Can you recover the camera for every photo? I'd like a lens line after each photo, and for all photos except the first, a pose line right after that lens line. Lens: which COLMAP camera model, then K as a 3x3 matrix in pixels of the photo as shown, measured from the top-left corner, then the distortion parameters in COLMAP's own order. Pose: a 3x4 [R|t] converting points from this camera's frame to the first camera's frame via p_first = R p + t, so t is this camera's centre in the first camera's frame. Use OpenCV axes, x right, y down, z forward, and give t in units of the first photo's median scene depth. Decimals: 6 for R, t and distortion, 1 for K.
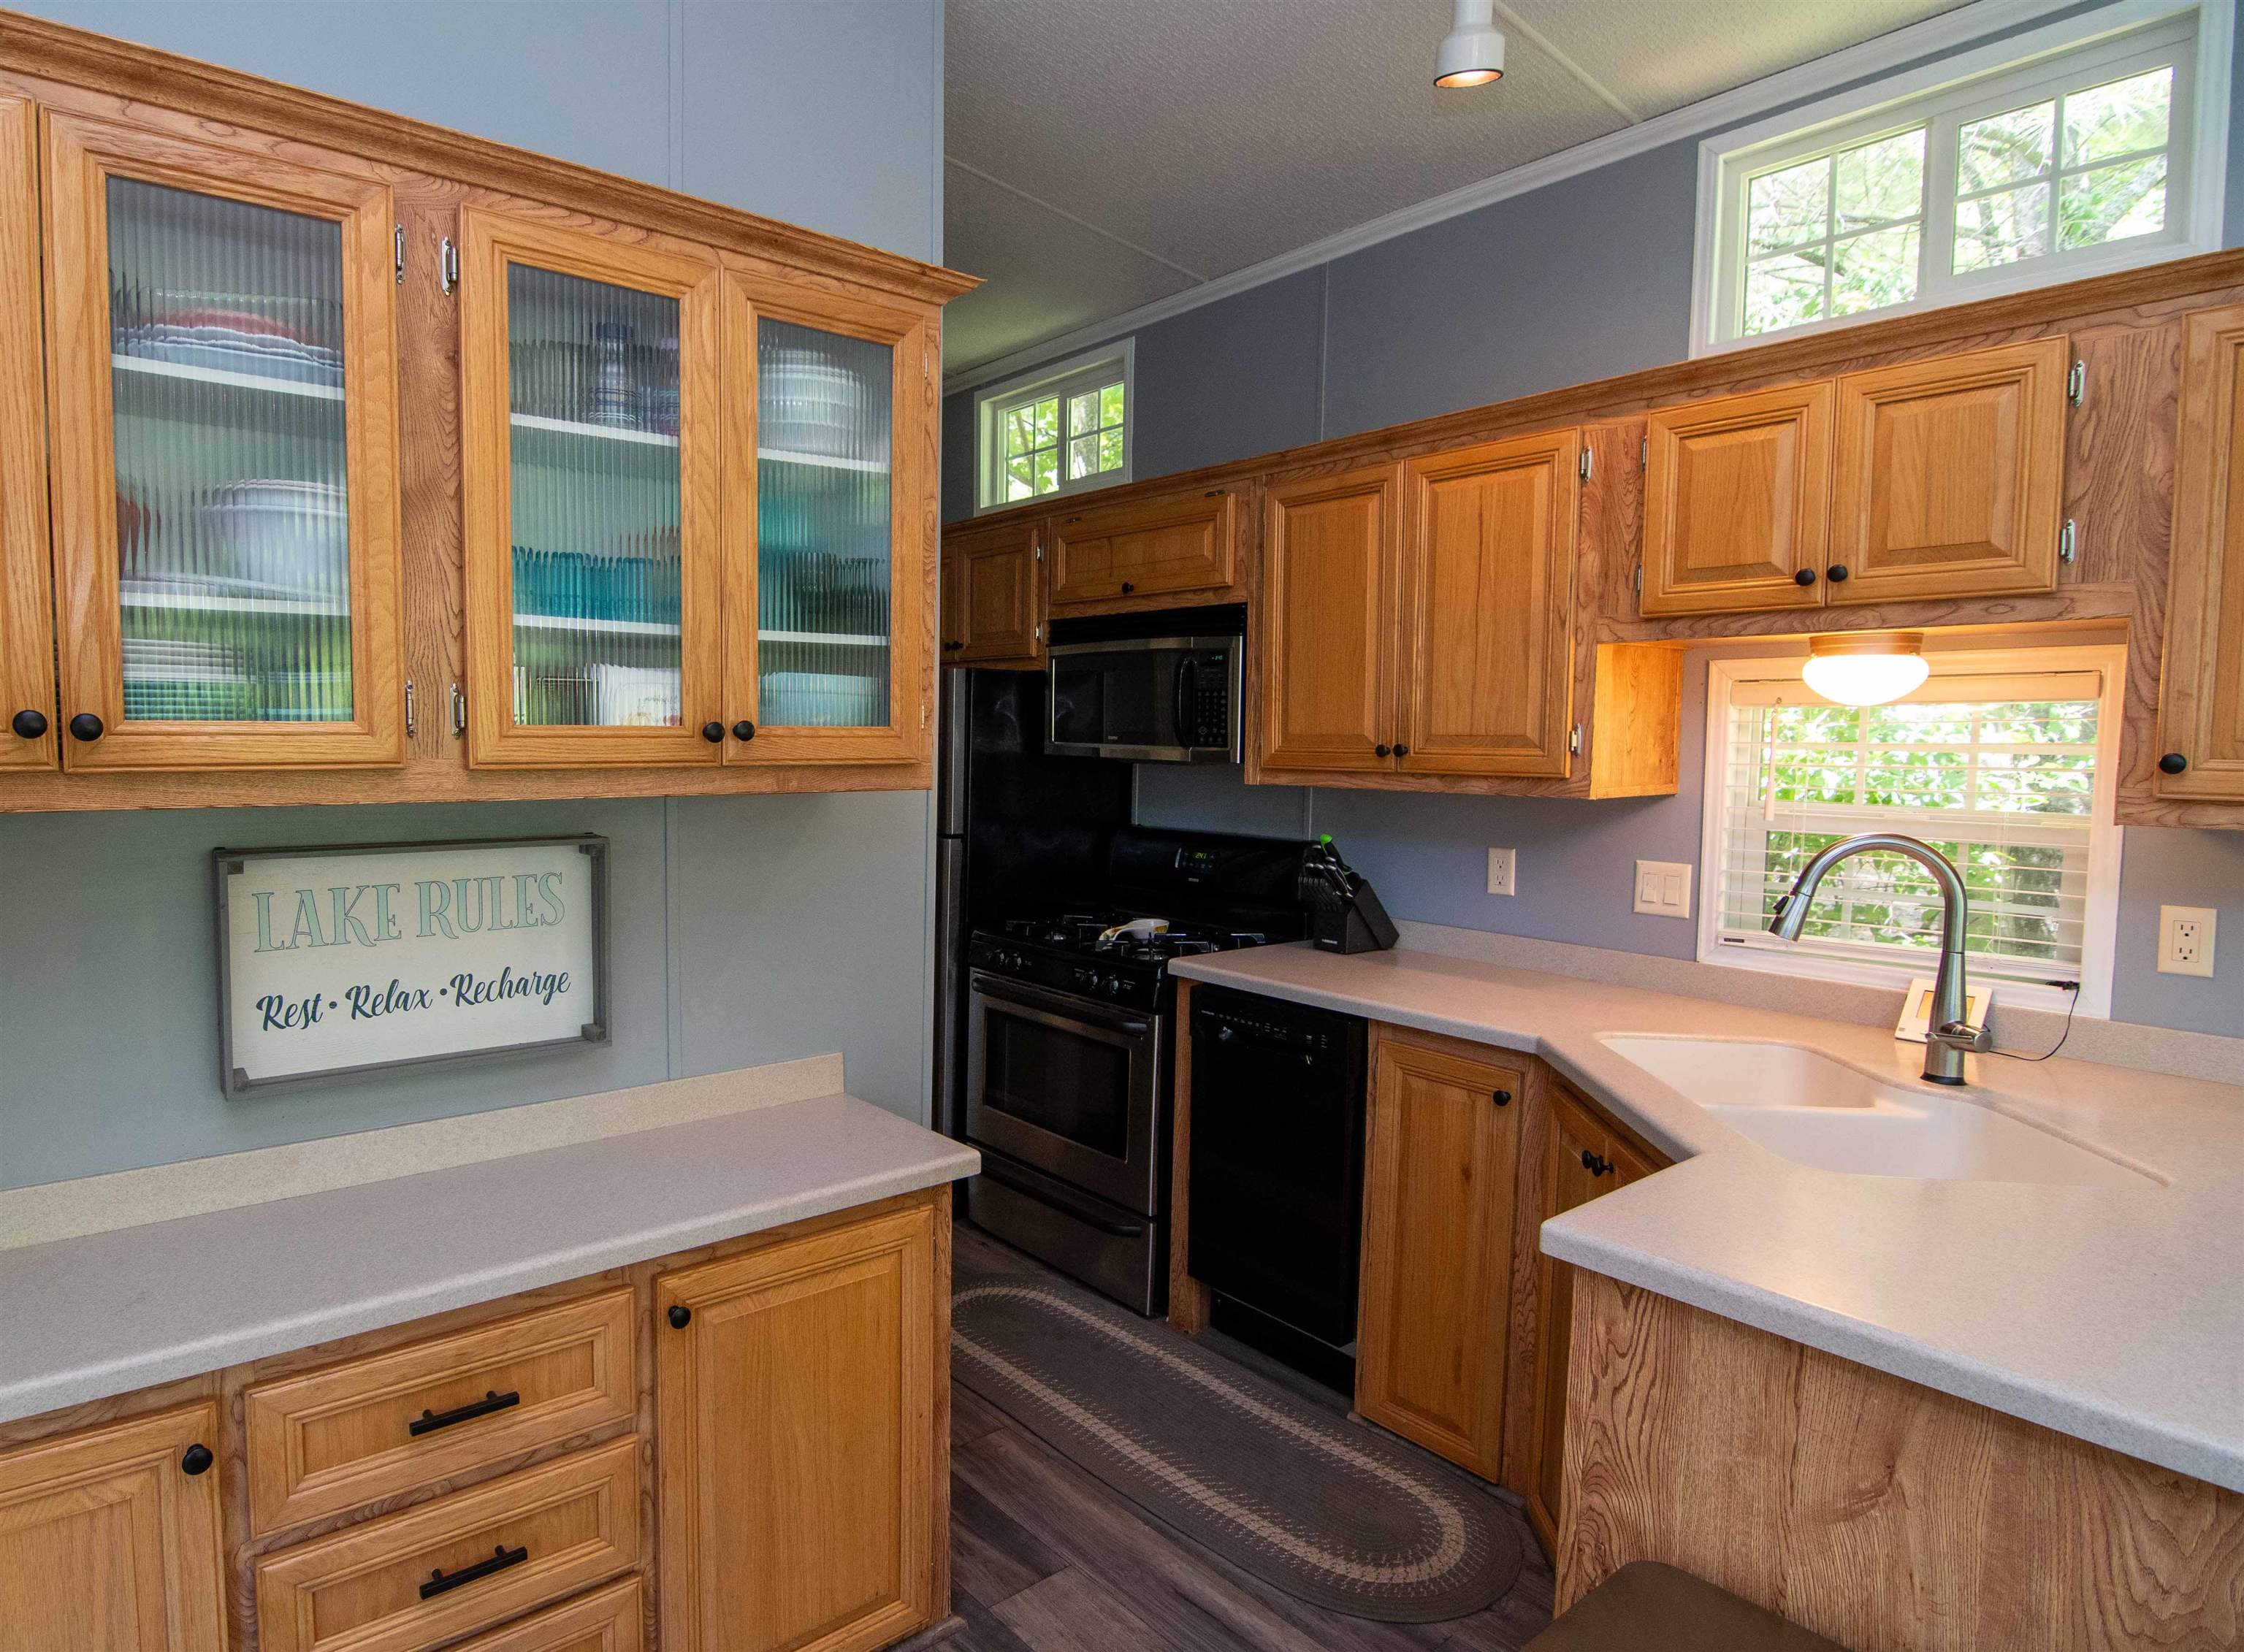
lens RADIAL K [[1235.6, 0, 942.0], [0, 1235.6, 824.8], [0, 0, 1]] dist [0.003467, -0.017990]
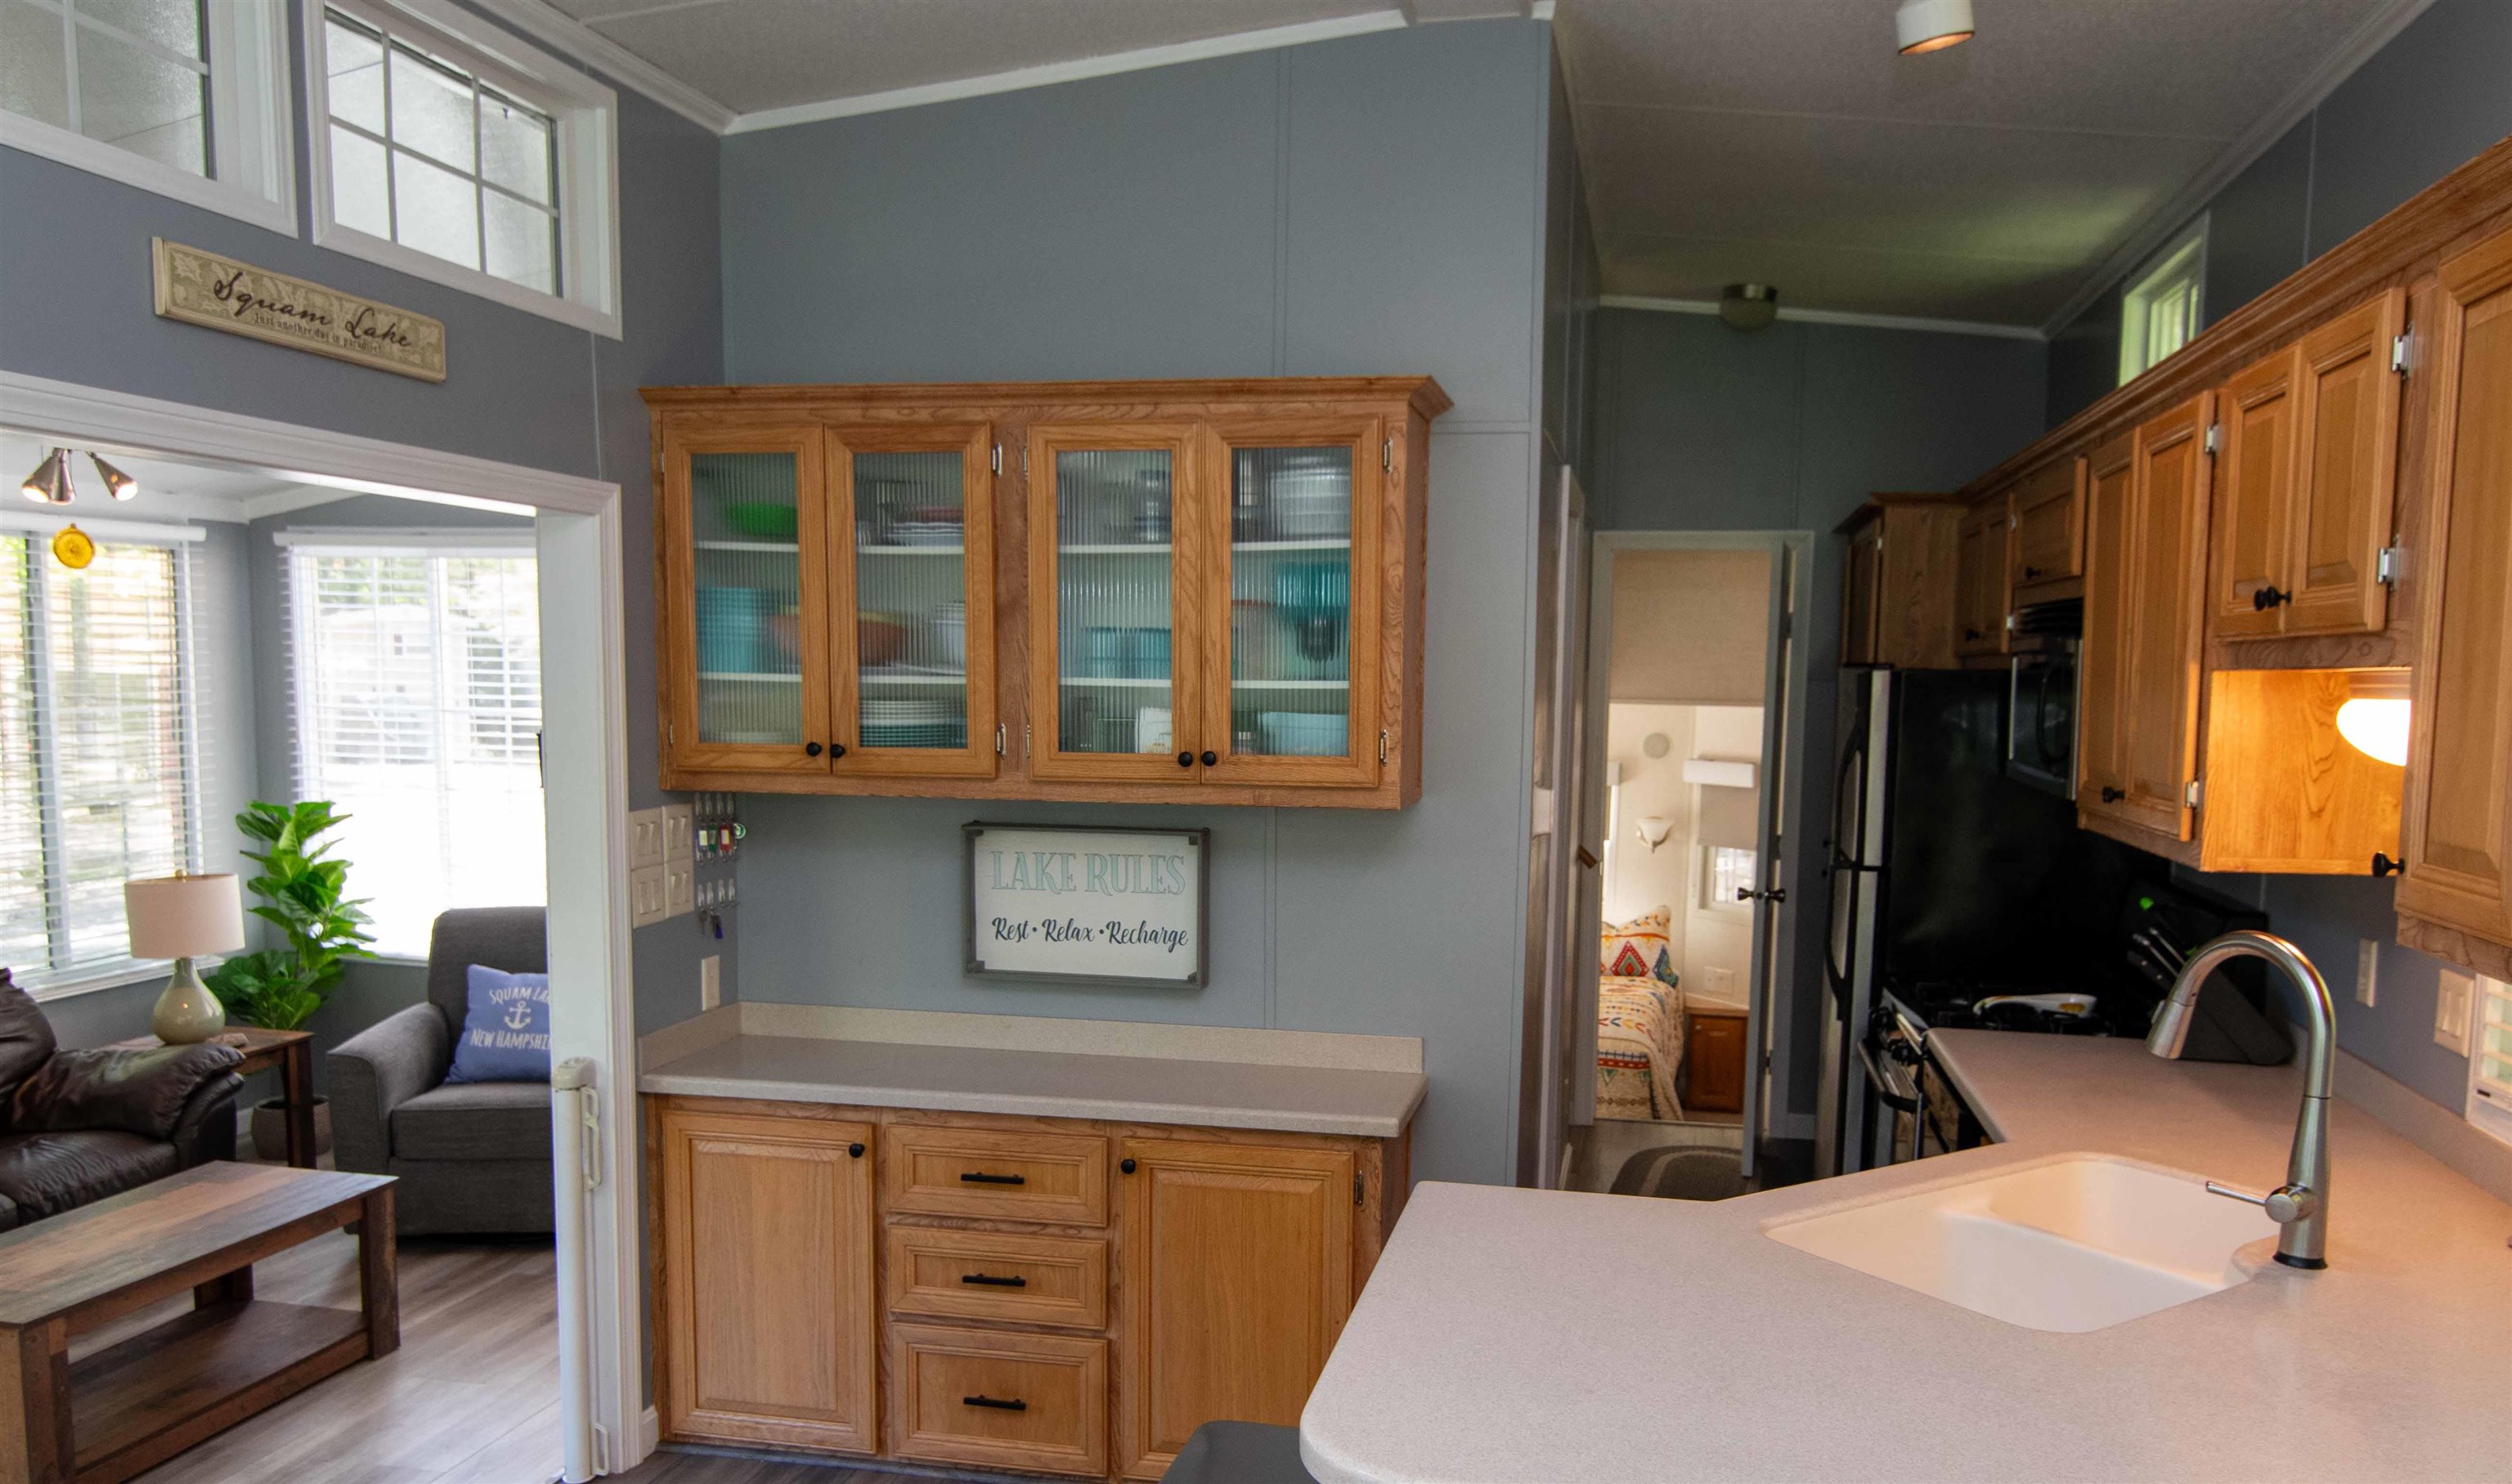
lens RADIAL K [[1827.1, 0, 1305.9], [0, 1827.1, 872.0], [0, 0, 1]] dist [0.017672, -0.042153]
pose [[0.677001, 0.081131, -0.731497, 1.216226], [-0.061762, 0.996662, 0.053380, -0.057590], [0.733386, 0.009040, 0.679752, -0.247830]]
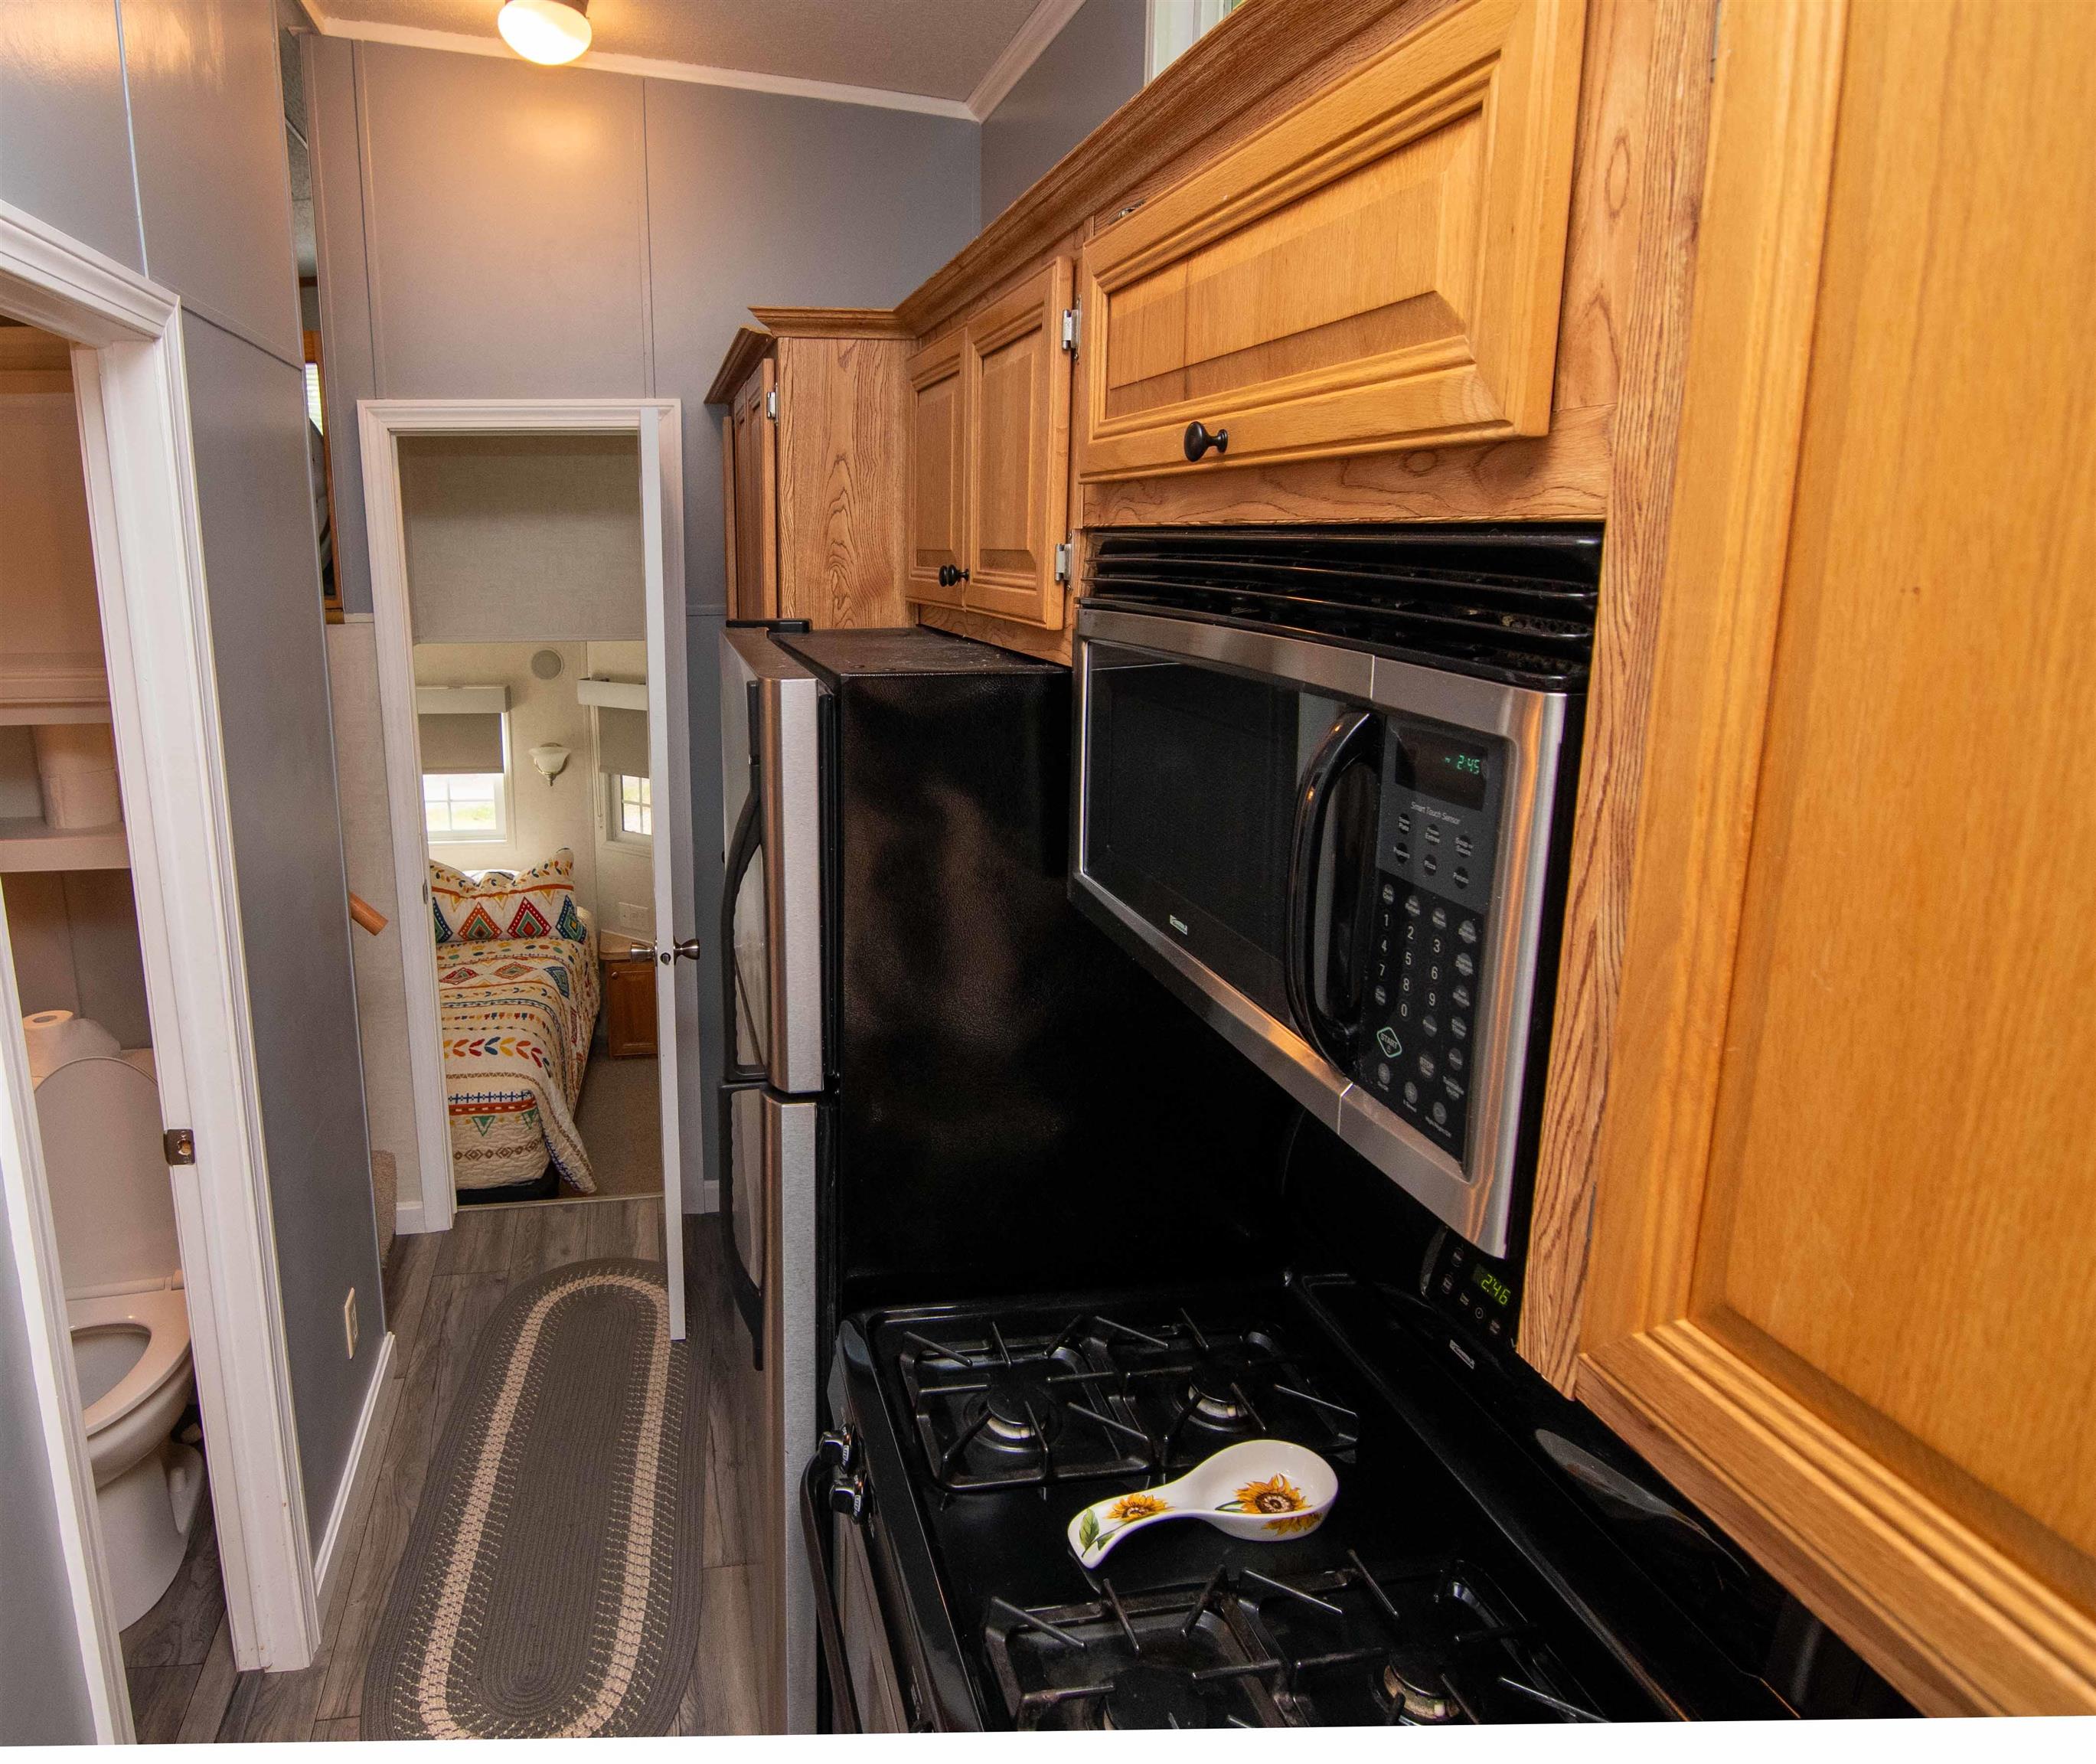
lens RADIAL K [[1302.3, 0, 793.3], [0, 1302.3, 832.9], [0, 0, 1]] dist [-0.006851, -0.000367]
pose [[0.872532, 0.084571, -0.481181, 0.372334], [-0.012789, 0.988520, 0.150549, -0.251945], [0.488389, -0.125205, 0.863597, 1.180306]]
